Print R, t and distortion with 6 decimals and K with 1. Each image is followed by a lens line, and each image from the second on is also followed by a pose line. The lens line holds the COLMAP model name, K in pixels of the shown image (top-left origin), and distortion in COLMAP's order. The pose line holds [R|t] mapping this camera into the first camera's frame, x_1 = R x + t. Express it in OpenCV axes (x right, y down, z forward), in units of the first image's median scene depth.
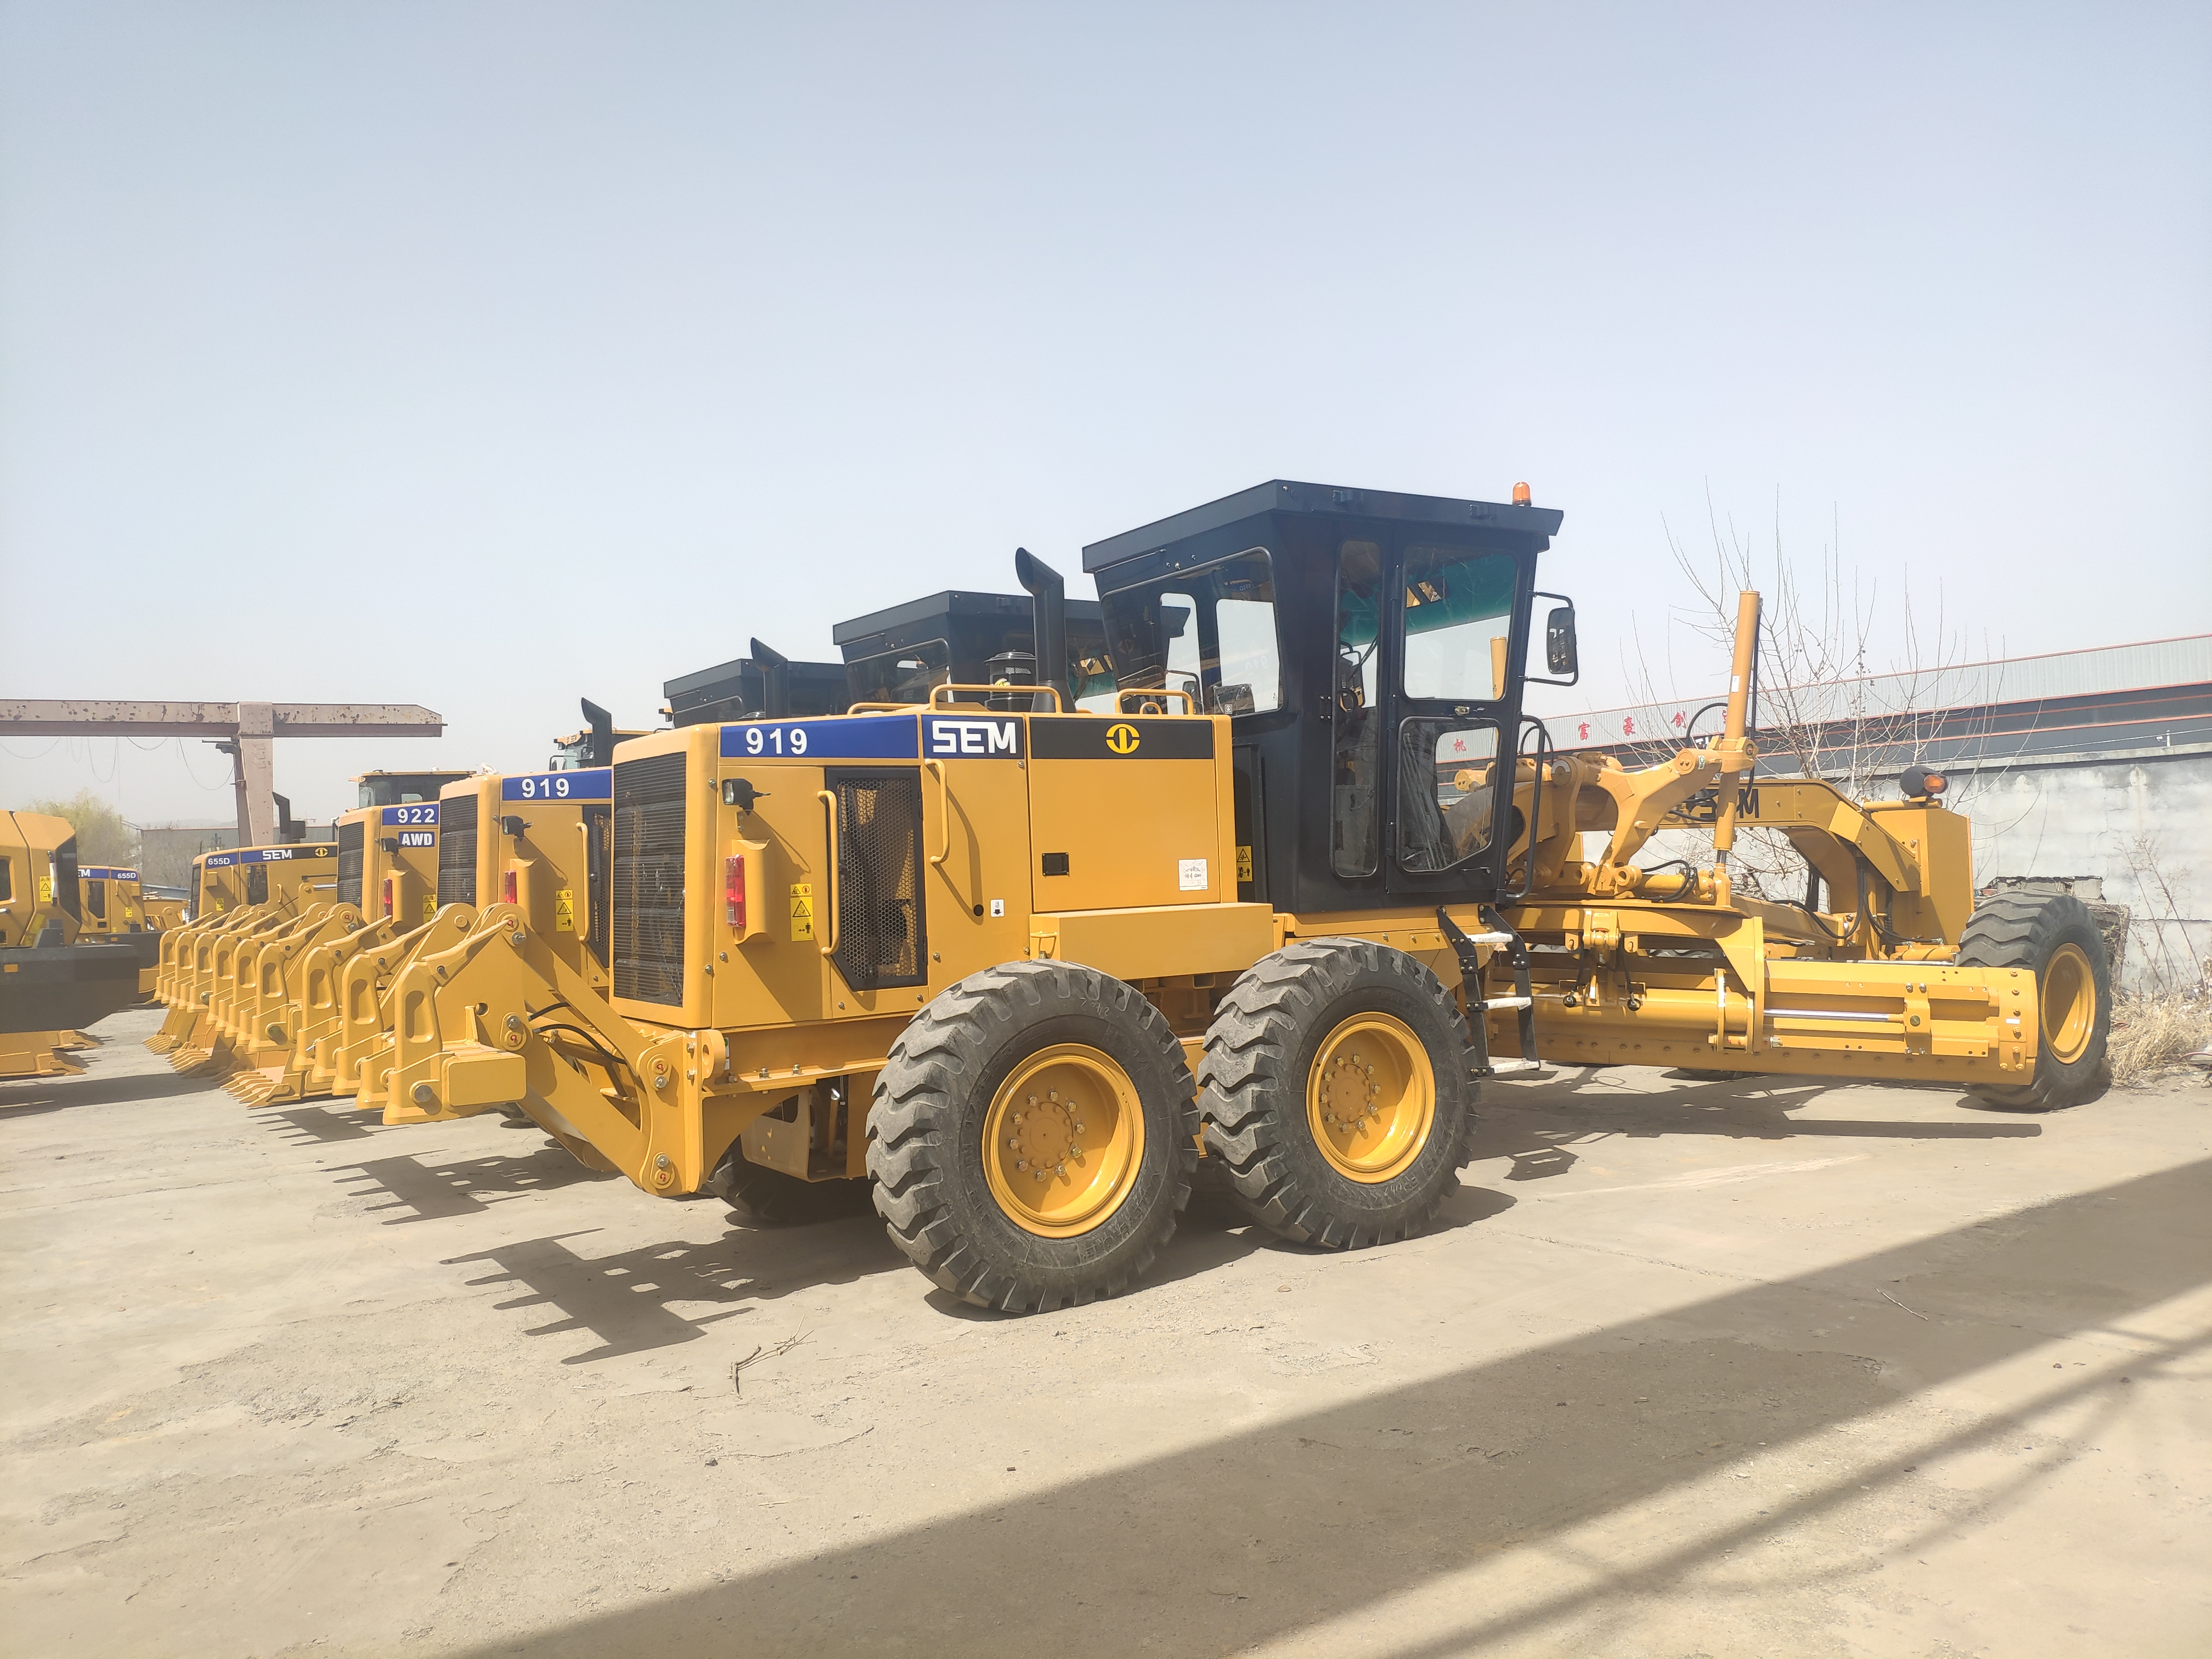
lens RADIAL K [[1735.9, 0, 1097.1], [0, 1735.9, 818.0], [0, 0, 1]] dist [0.064039, -0.148393]
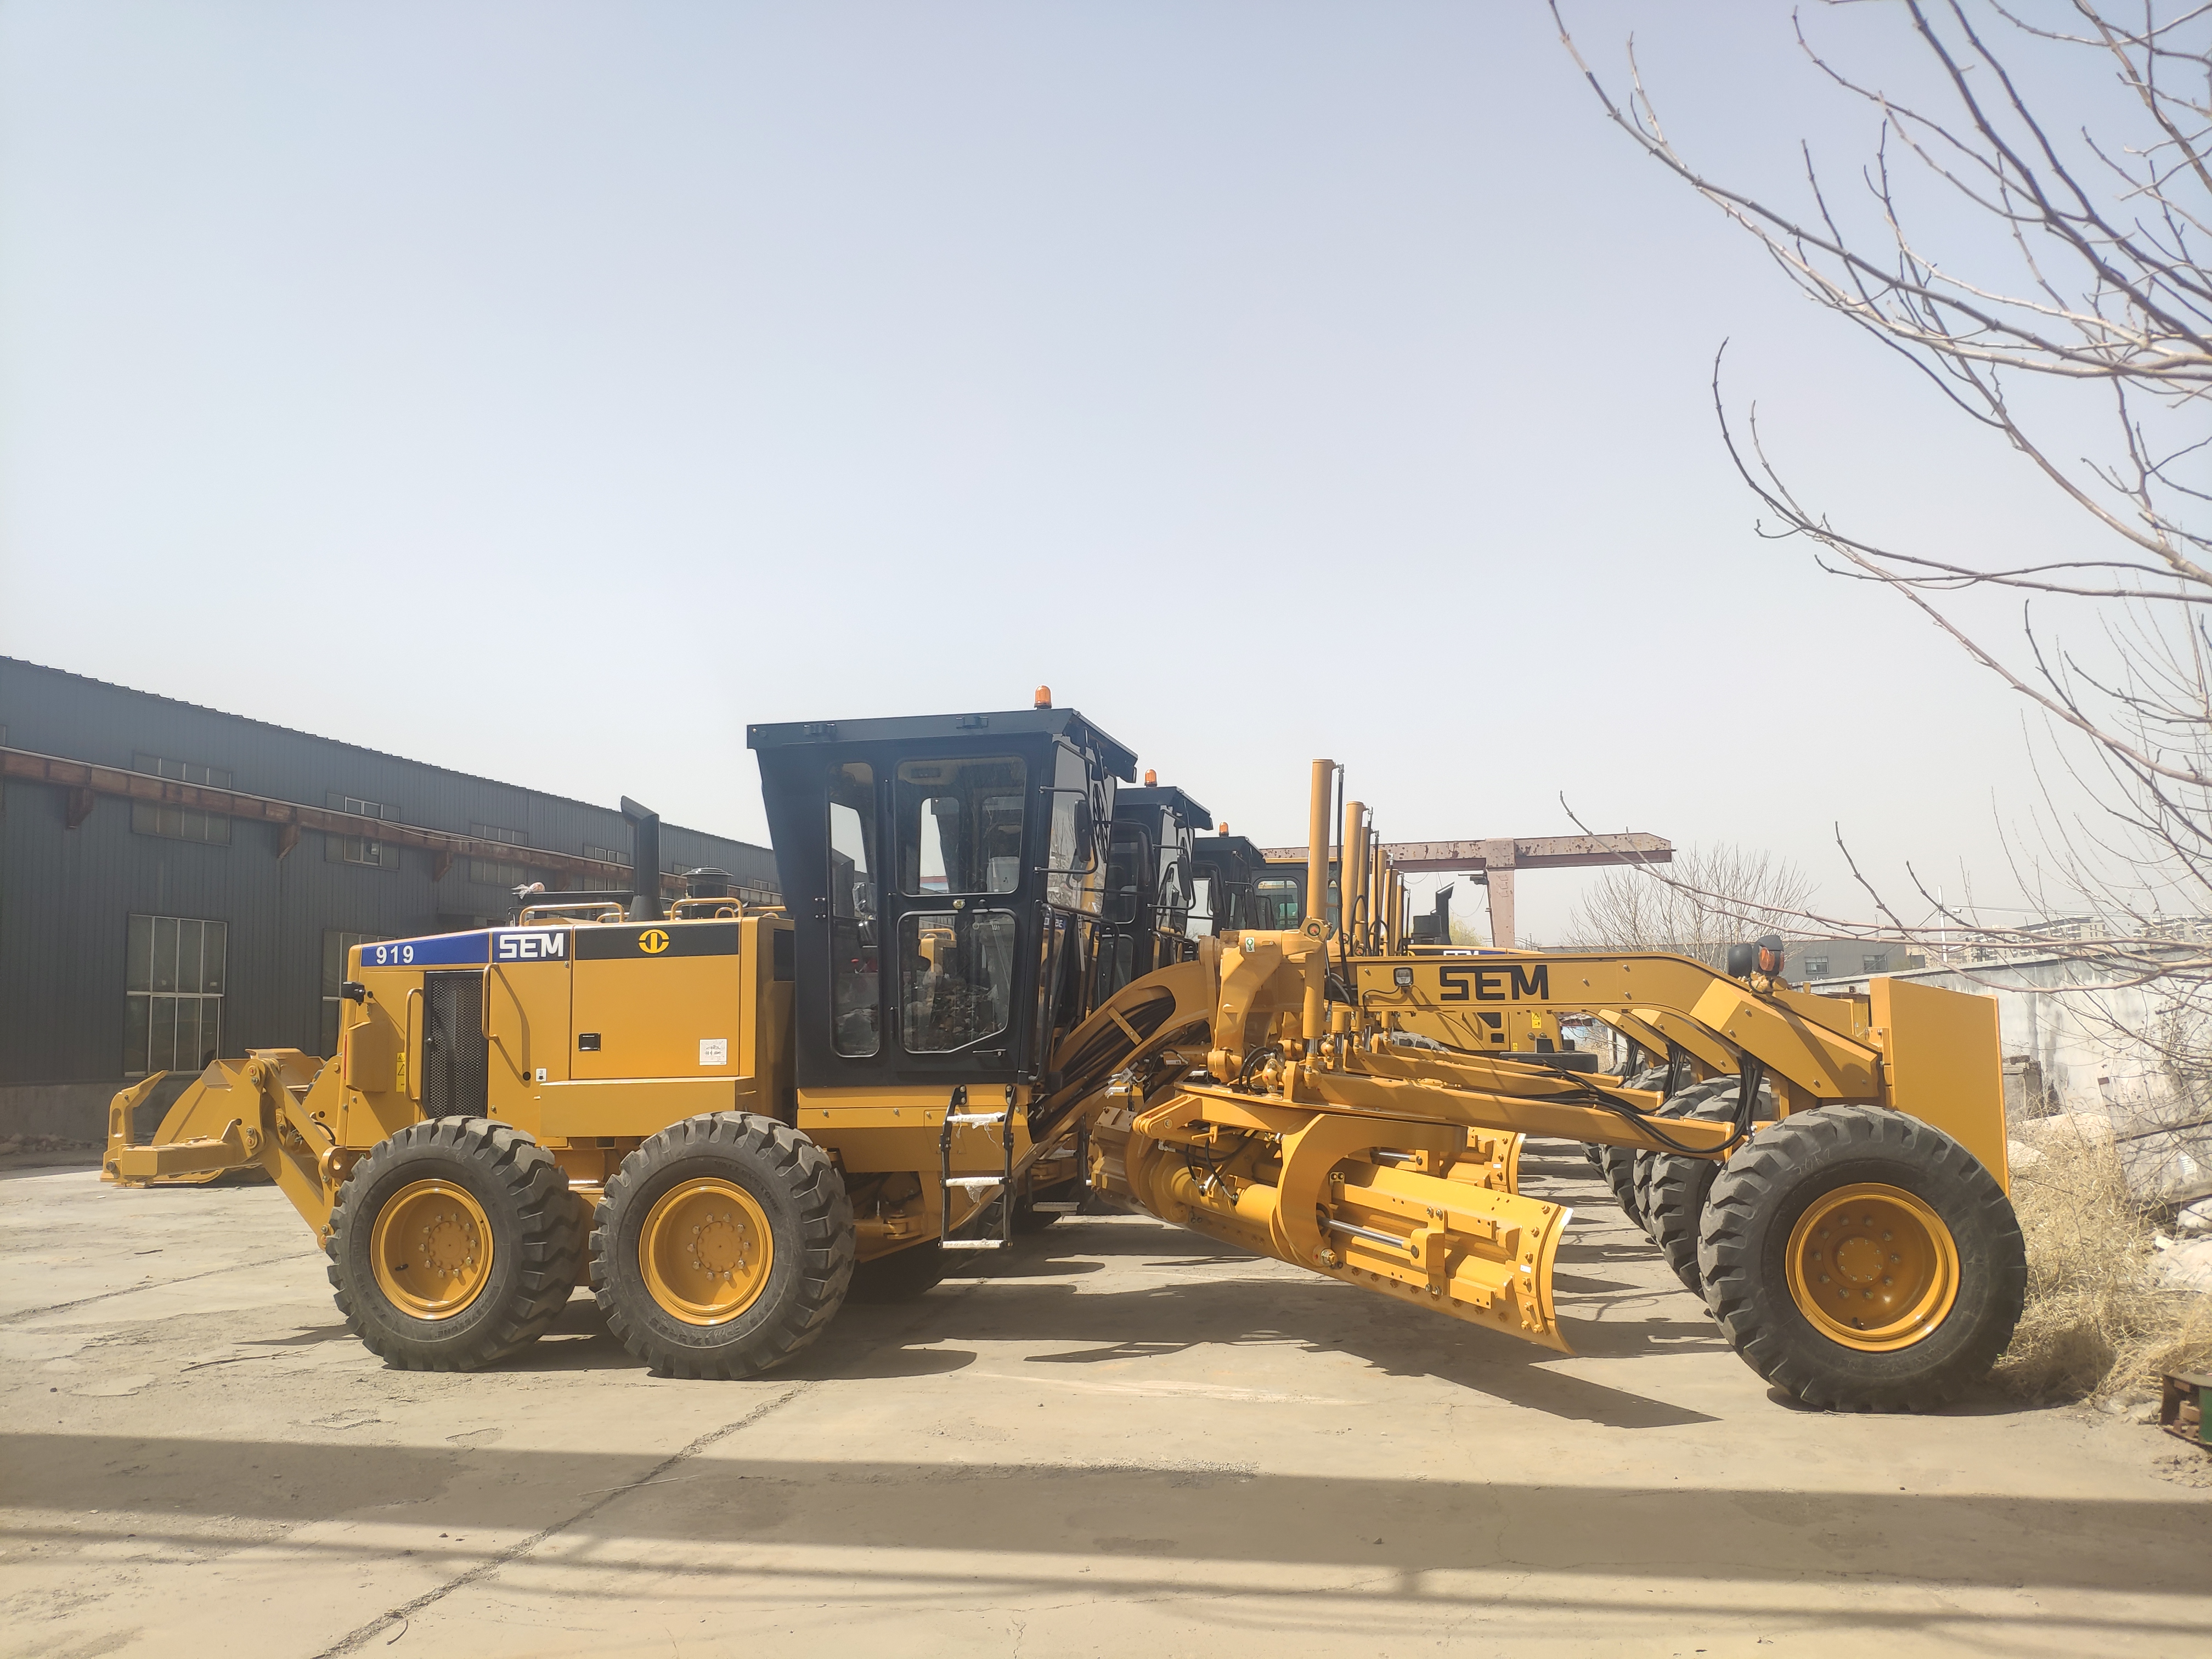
lens RADIAL K [[1735.9, 0, 1118.7], [0, 1735.9, 811.4], [0, 0, 1]] dist [0.064039, -0.148393]
pose [[0.701078, -0.059648, -0.710586, 1.099916], [0.011444, 0.997308, -0.072425, -0.042304], [0.712993, 0.042644, 0.699873, 0.330010]]
